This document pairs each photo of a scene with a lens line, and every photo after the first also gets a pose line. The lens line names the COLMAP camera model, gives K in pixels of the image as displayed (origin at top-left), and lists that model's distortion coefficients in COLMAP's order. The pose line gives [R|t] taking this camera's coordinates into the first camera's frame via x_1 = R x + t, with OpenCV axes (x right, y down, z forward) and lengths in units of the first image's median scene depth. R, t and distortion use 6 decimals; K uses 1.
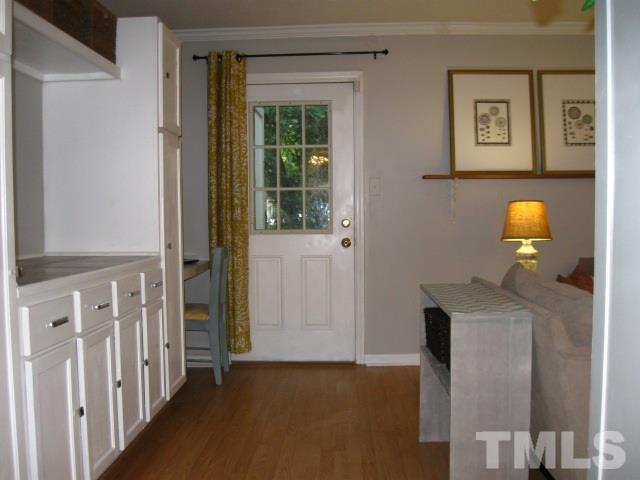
lens RADIAL K [[665.8, 0, 320.0], [0, 665.8, 240.0], [0, 0, 1]] dist [-0.115510, 0.020625]
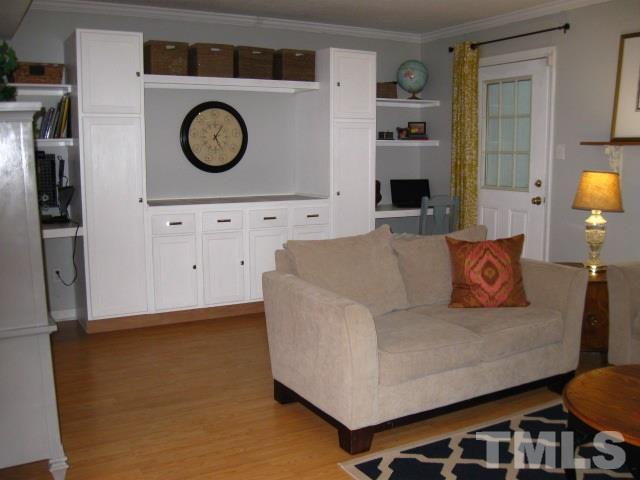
lens RADIAL K [[665.8, 0, 320.0], [0, 665.8, 240.0], [0, 0, 1]] dist [-0.115510, 0.020625]
pose [[0.516989, 0.121101, -0.847383, 0.824193], [-0.035066, 0.992107, 0.120390, -0.052629], [0.855274, -0.032526, 0.517155, 0.100273]]
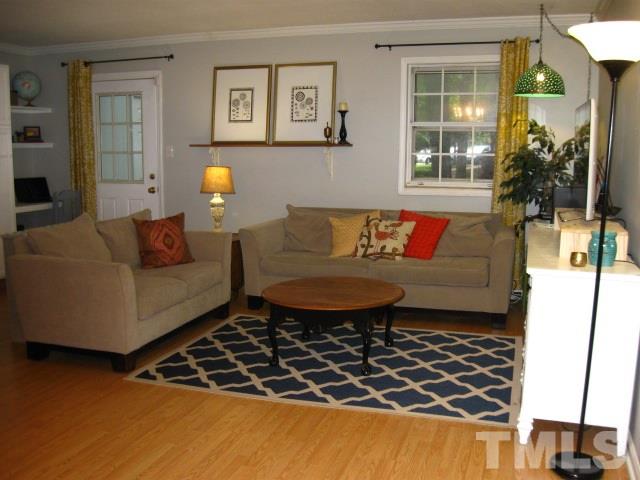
lens RADIAL K [[665.8, 0, 320.0], [0, 665.8, 240.0], [0, 0, 1]] dist [-0.115510, 0.020625]
pose [[0.957130, 0.053056, -0.284758, 0.822761], [-0.023011, 0.993902, 0.107838, -0.052795], [0.288743, -0.096662, 0.952515, -0.284036]]
